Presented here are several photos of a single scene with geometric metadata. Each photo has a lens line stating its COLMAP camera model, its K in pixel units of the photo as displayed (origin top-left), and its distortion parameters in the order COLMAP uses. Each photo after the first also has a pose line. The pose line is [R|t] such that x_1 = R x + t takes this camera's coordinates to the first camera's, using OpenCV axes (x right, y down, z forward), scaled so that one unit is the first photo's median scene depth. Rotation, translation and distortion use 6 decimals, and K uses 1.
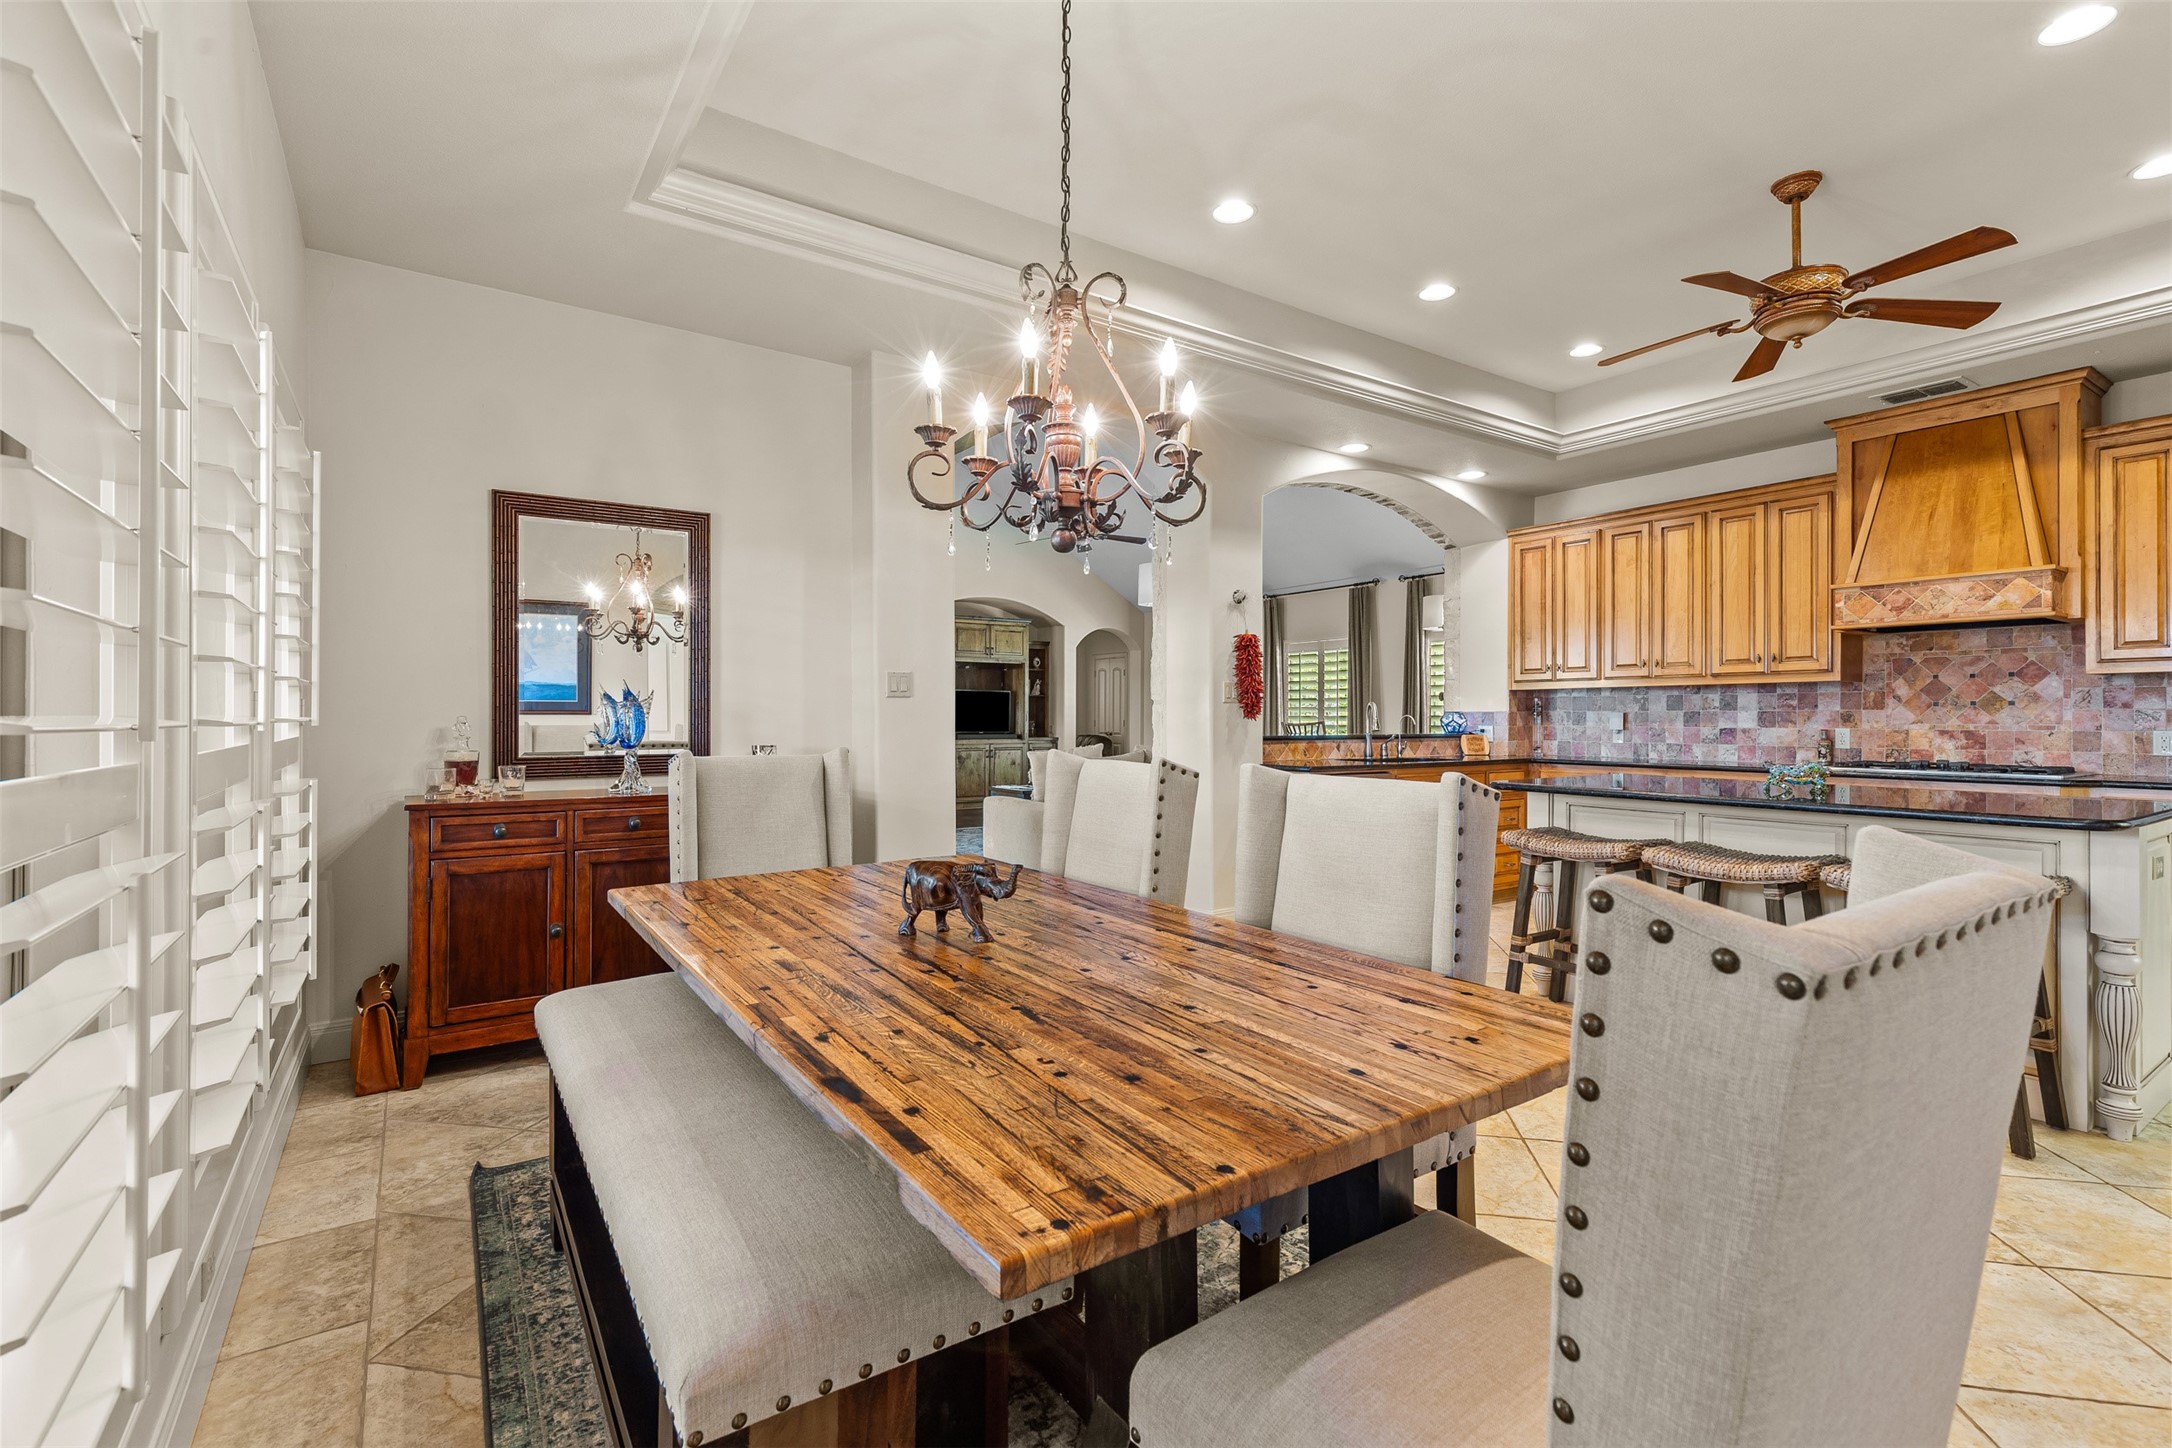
lens RADIAL K [[986.8, 0, 1089.8], [0, 986.8, 714.6], [0, 0, 1]] dist [0.013171, -0.000359]
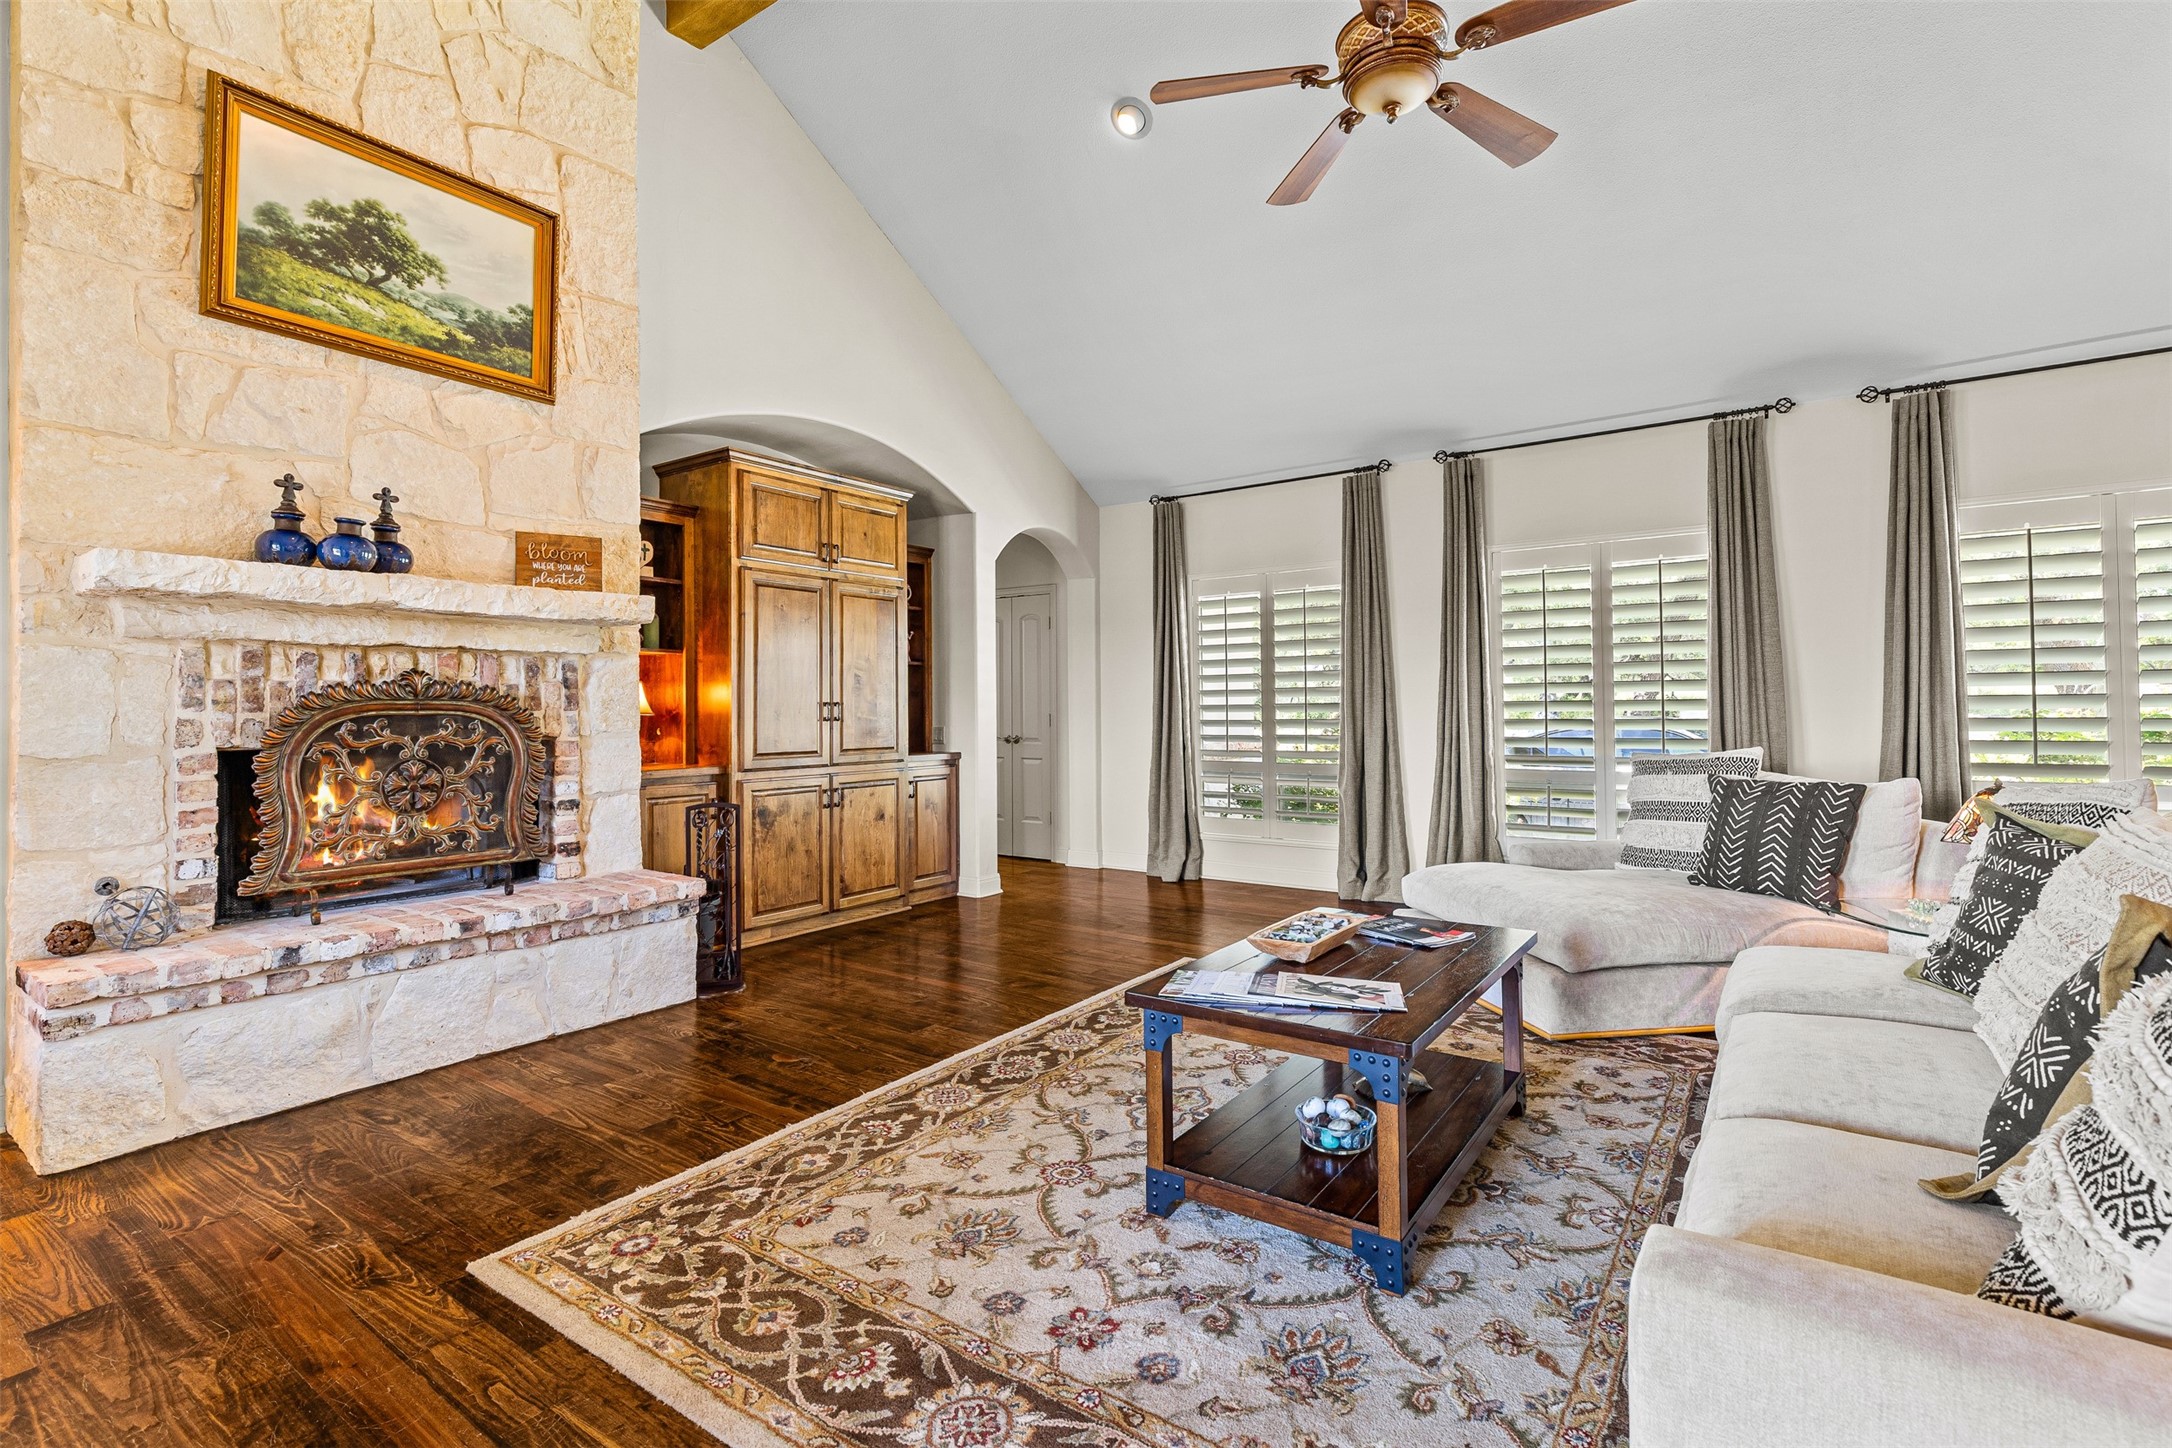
lens RADIAL K [[1005.8, 0, 1088.9], [0, 1005.8, 679.5], [0, 0, 1]] dist [-0.000629, -0.000139]
pose [[0.936041, -0.001870, 0.351887, -0.325616], [0.010965, 0.999655, -0.023854, 0.001359], [-0.351721, 0.026187, 0.935738, 1.232059]]
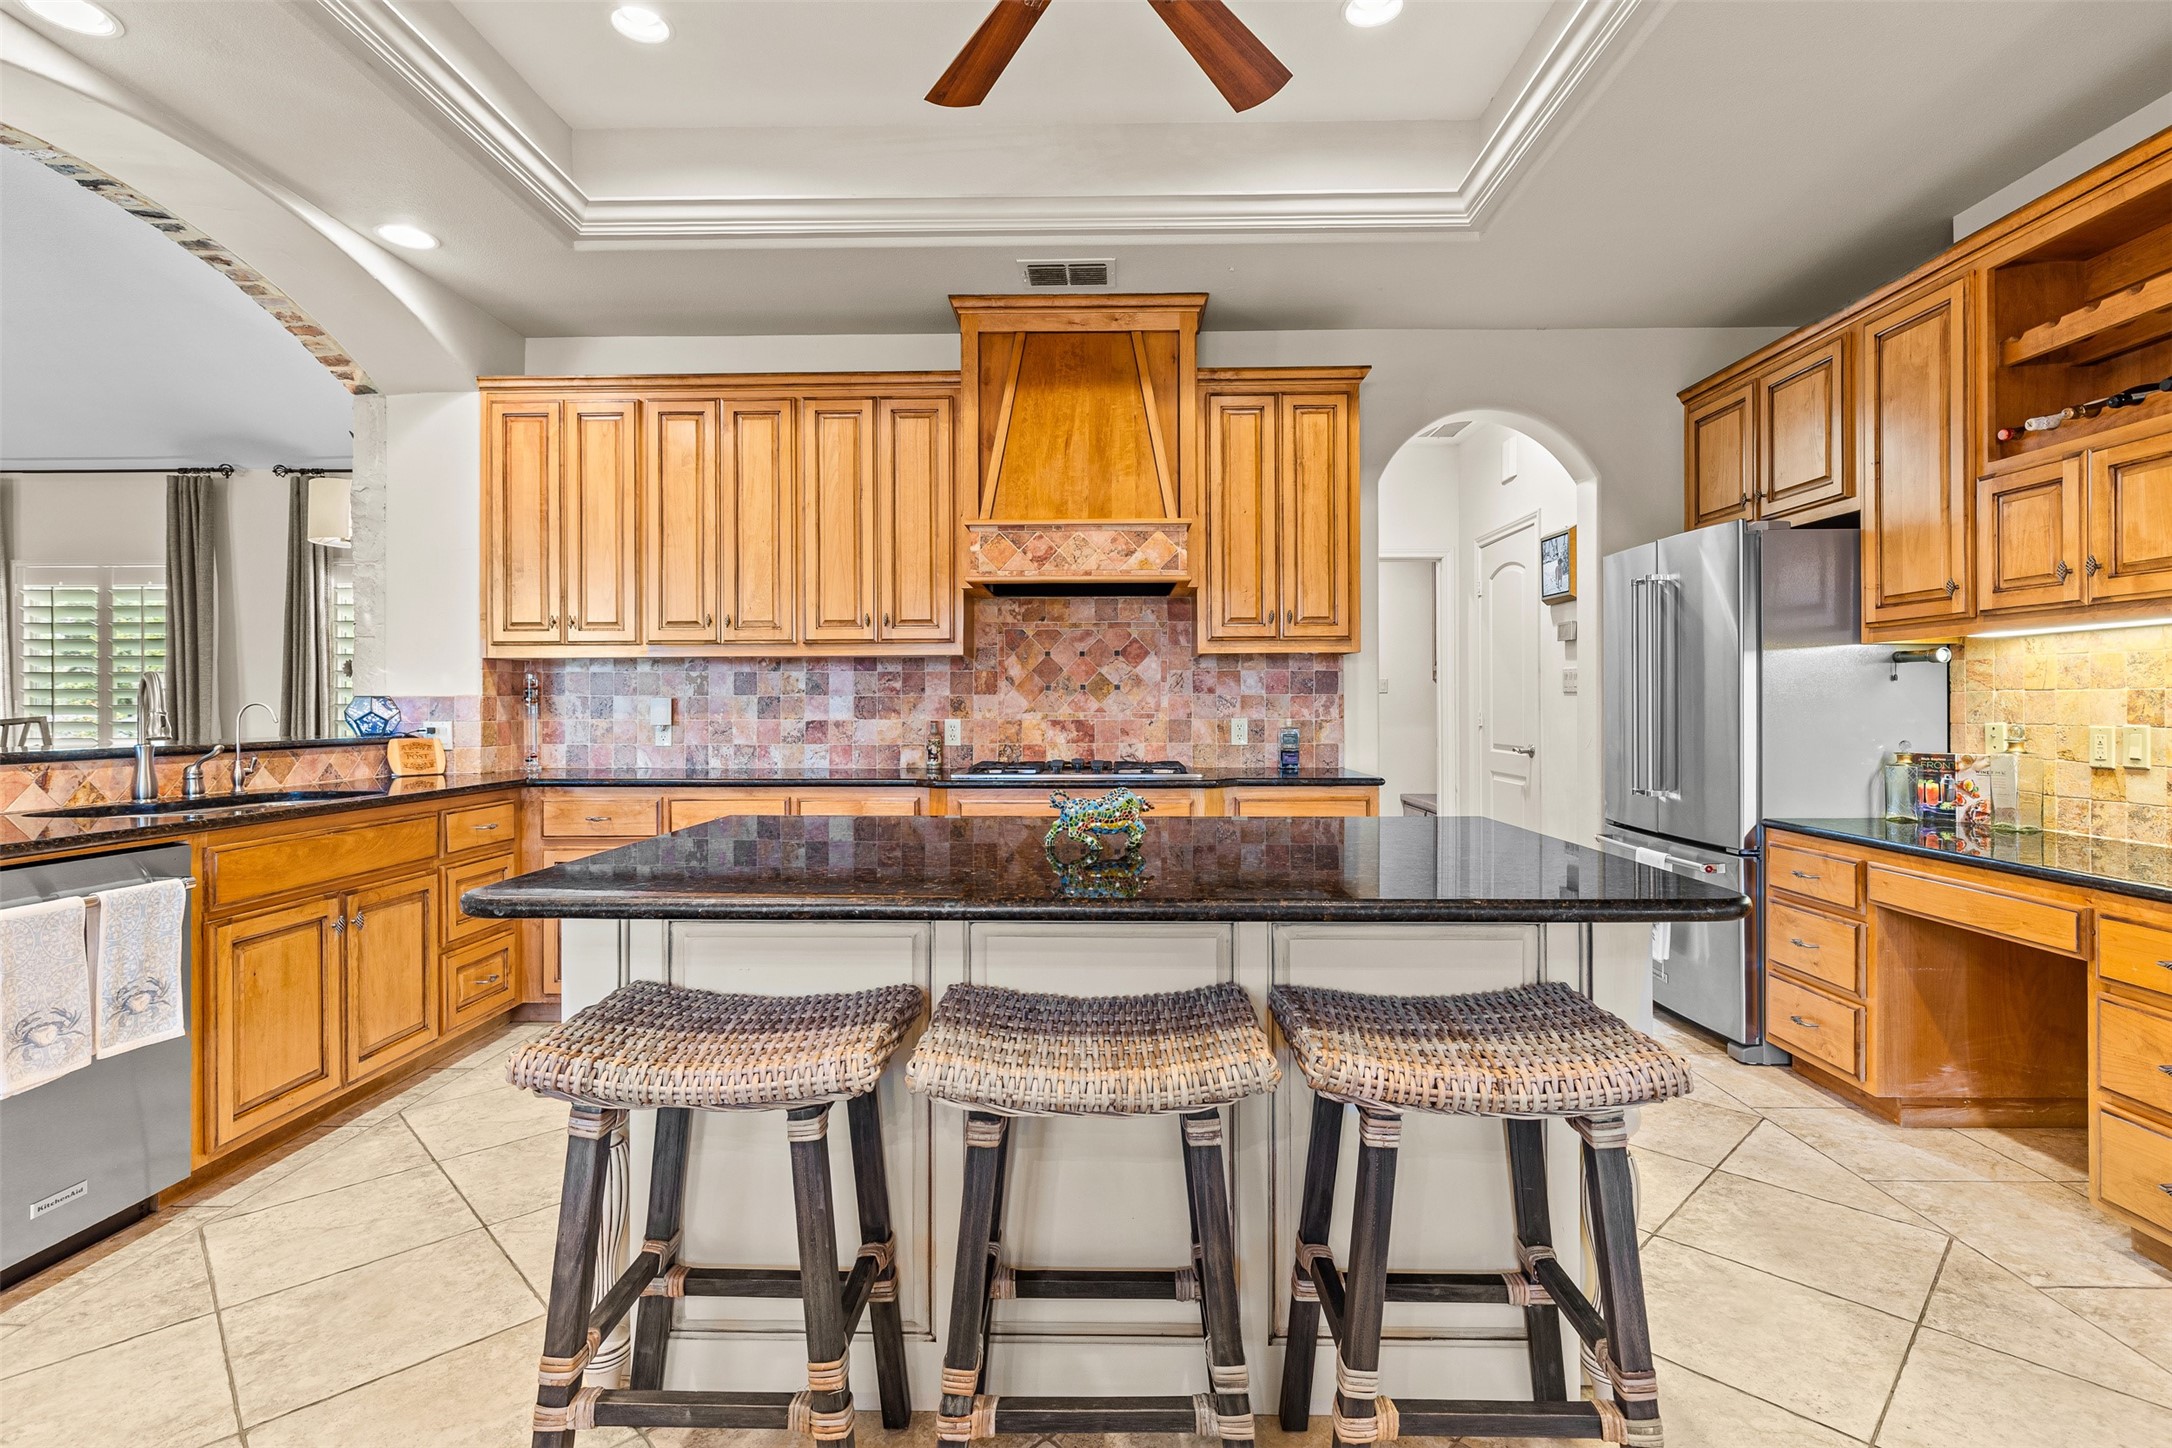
lens RADIAL K [[1022.2, 0, 1088.4], [0, 1022.2, 709.1], [0, 0, 1]] dist [-0.009525, -0.000139]
pose [[0.578920, -0.007042, 0.815354, 0.177980], [0.001160, 0.999969, 0.007813, 0.000231], [-0.815383, -0.003578, 0.578910, 0.453266]]
